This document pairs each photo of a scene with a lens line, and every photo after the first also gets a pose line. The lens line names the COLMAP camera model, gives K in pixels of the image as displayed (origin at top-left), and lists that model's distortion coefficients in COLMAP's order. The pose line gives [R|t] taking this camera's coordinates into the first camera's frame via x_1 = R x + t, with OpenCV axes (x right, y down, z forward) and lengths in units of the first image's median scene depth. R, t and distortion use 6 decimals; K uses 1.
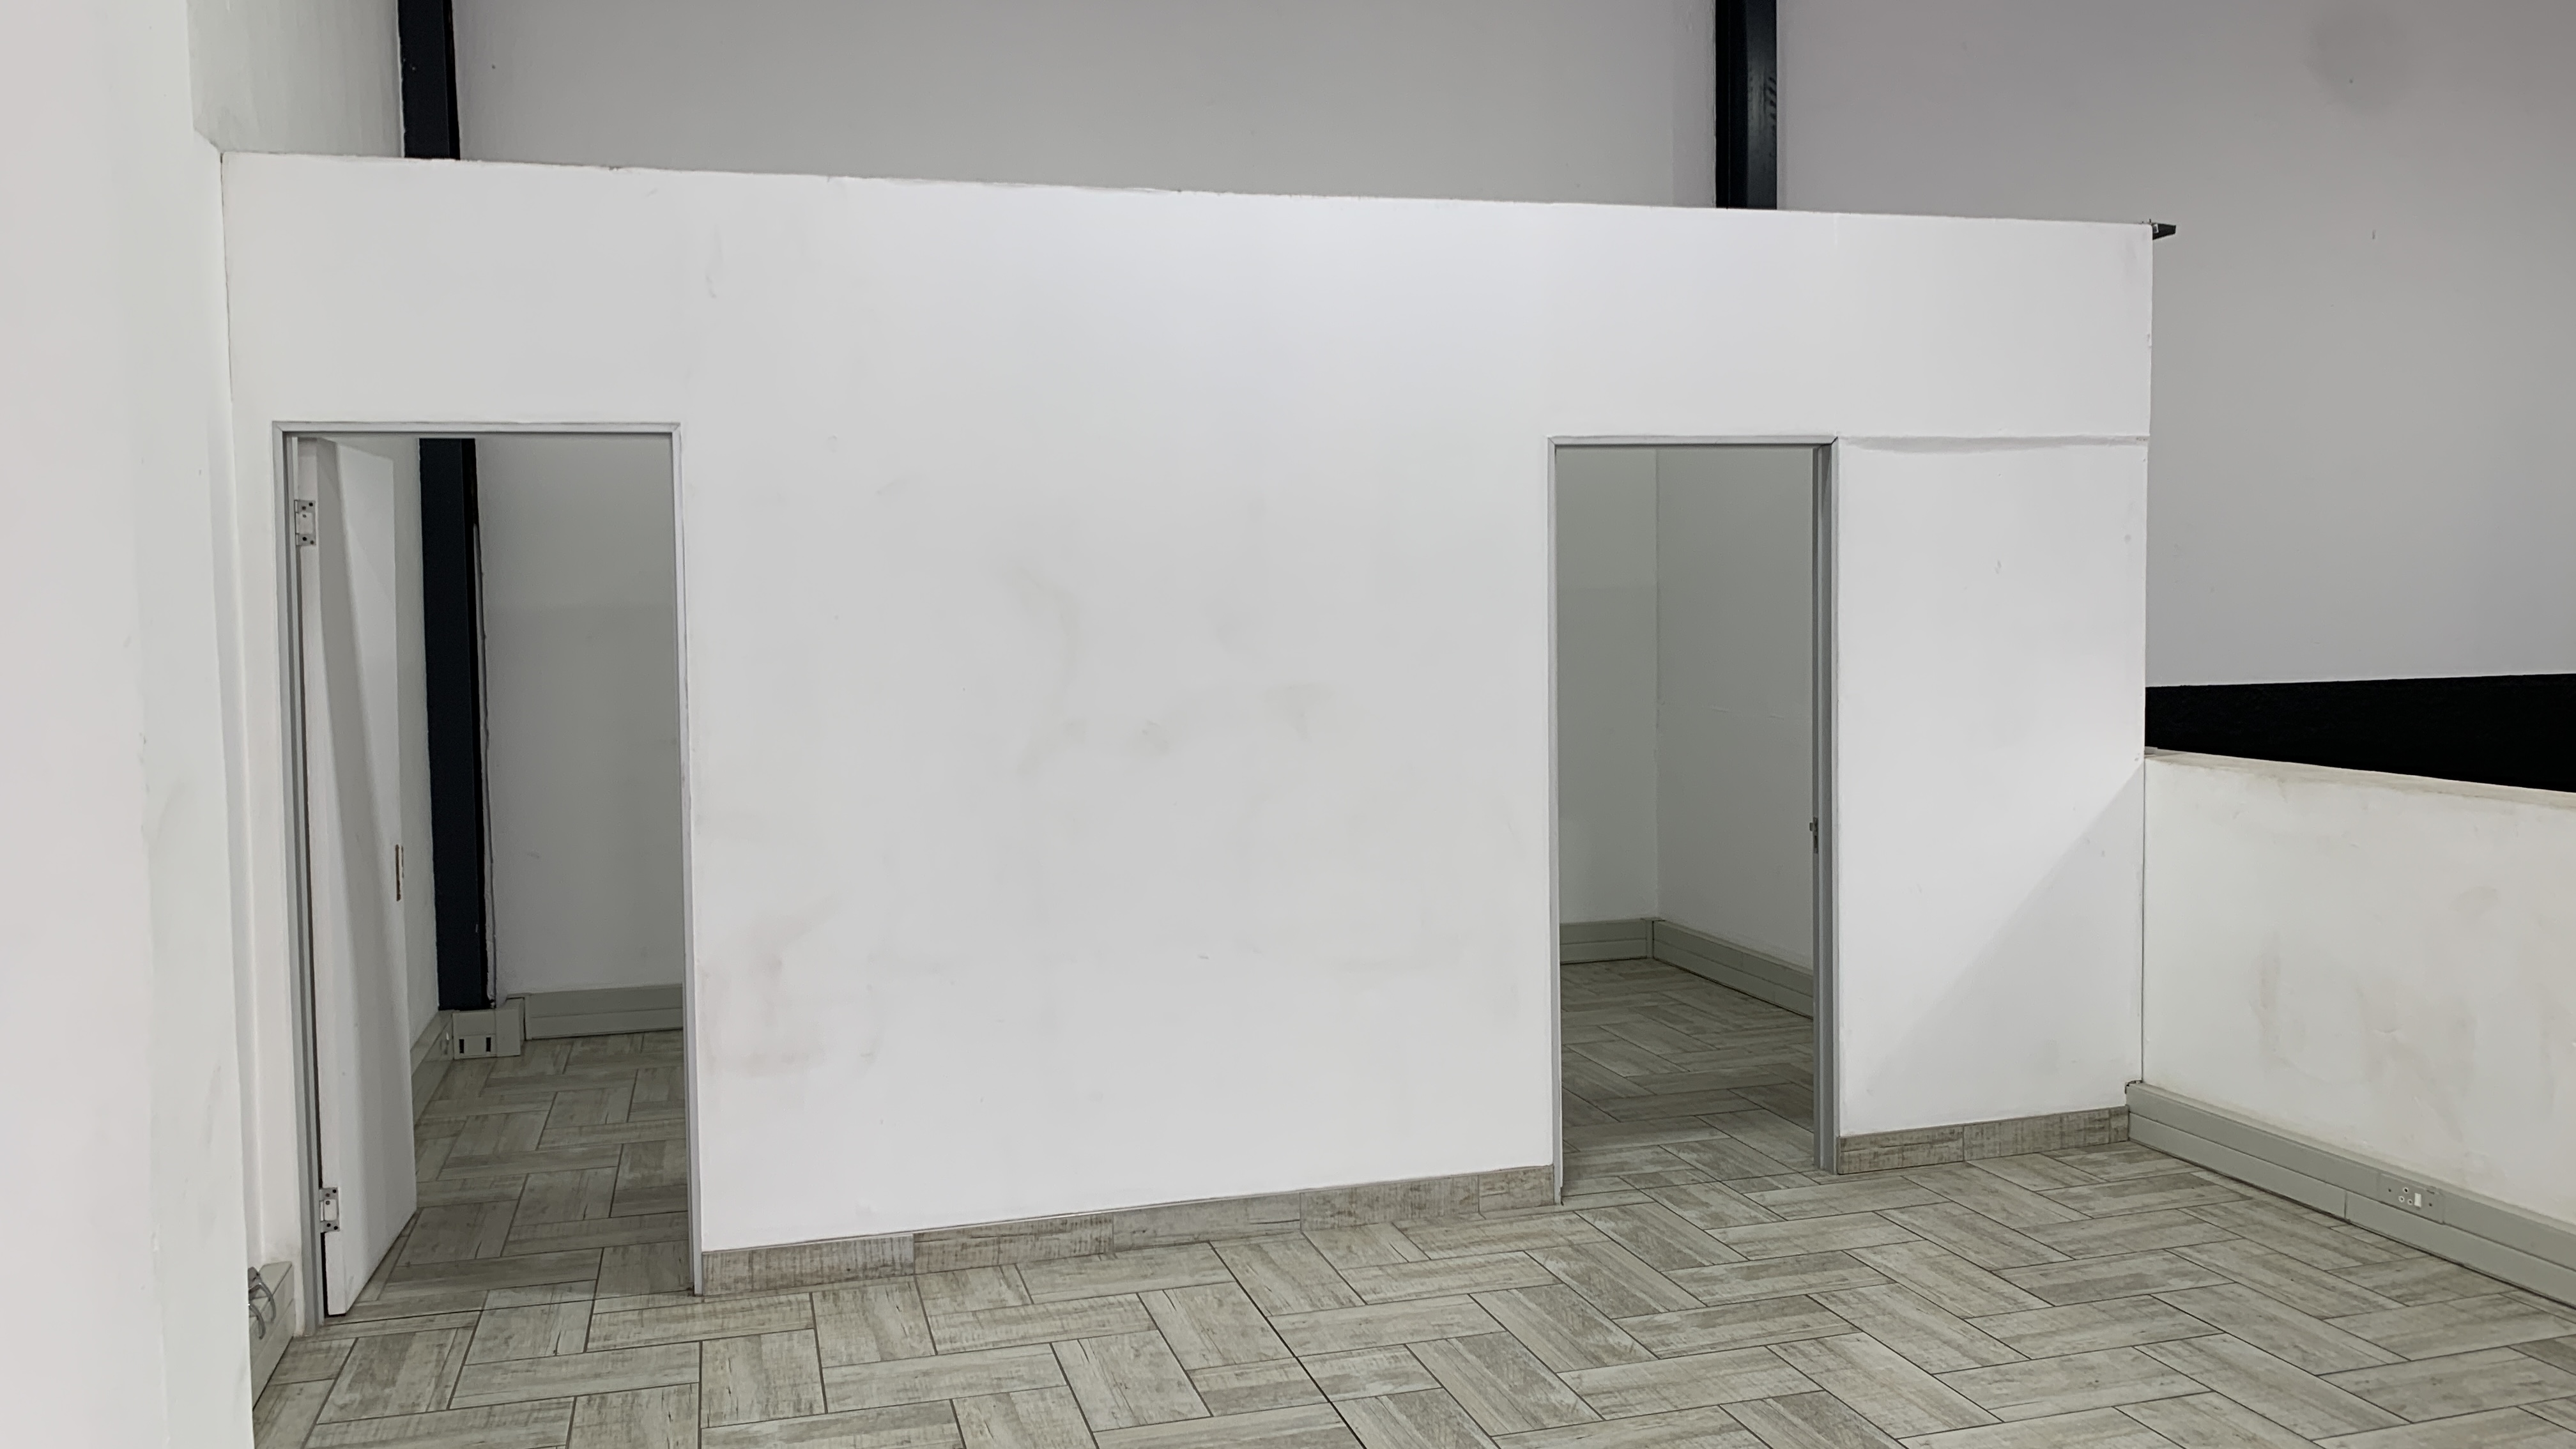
lens RADIAL K [[1963.2, 0, 1272.2], [0, 1963.2, 727.2], [0, 0, 1]] dist [0.046963, -0.044666]
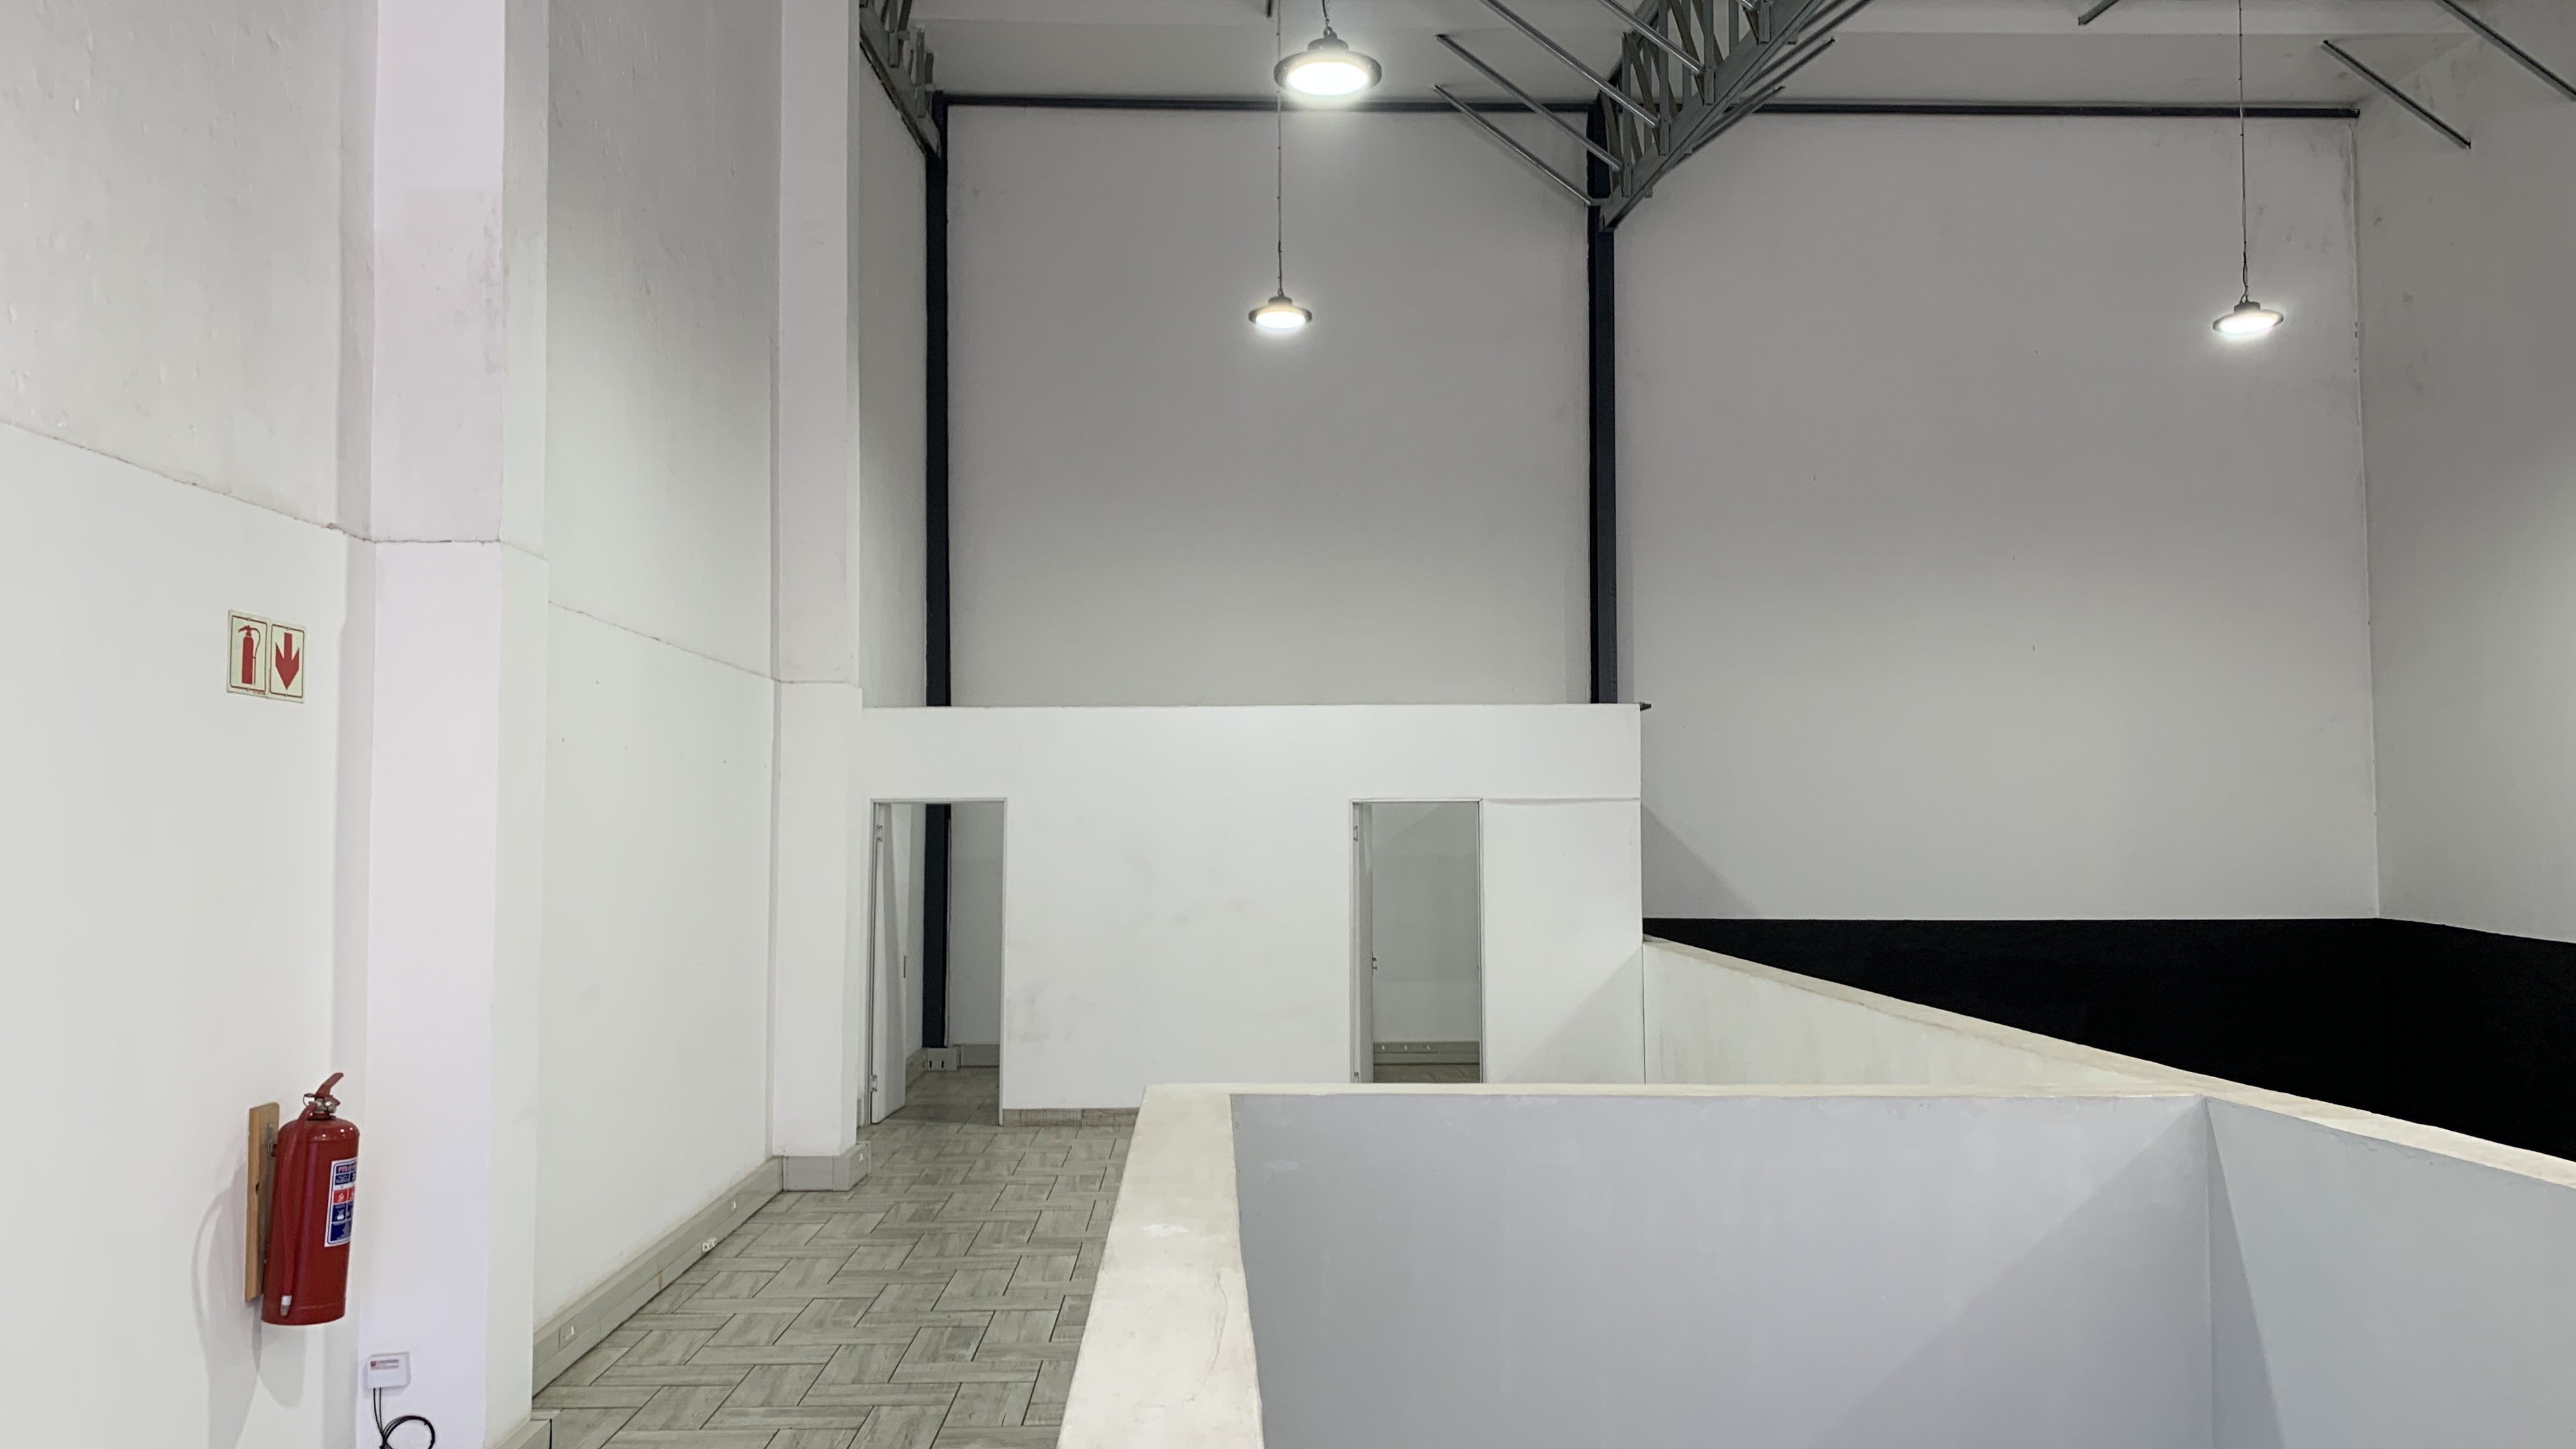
lens RADIAL K [[1963.2, 0, 1292.5], [0, 1963.2, 737.2], [0, 0, 1]] dist [0.046963, -0.044666]
pose [[0.971826, 0.002361, -0.235690, 0.680109], [-0.028947, 0.993576, -0.109403, 0.046278], [0.233917, 0.113143, 0.965651, -1.448763]]
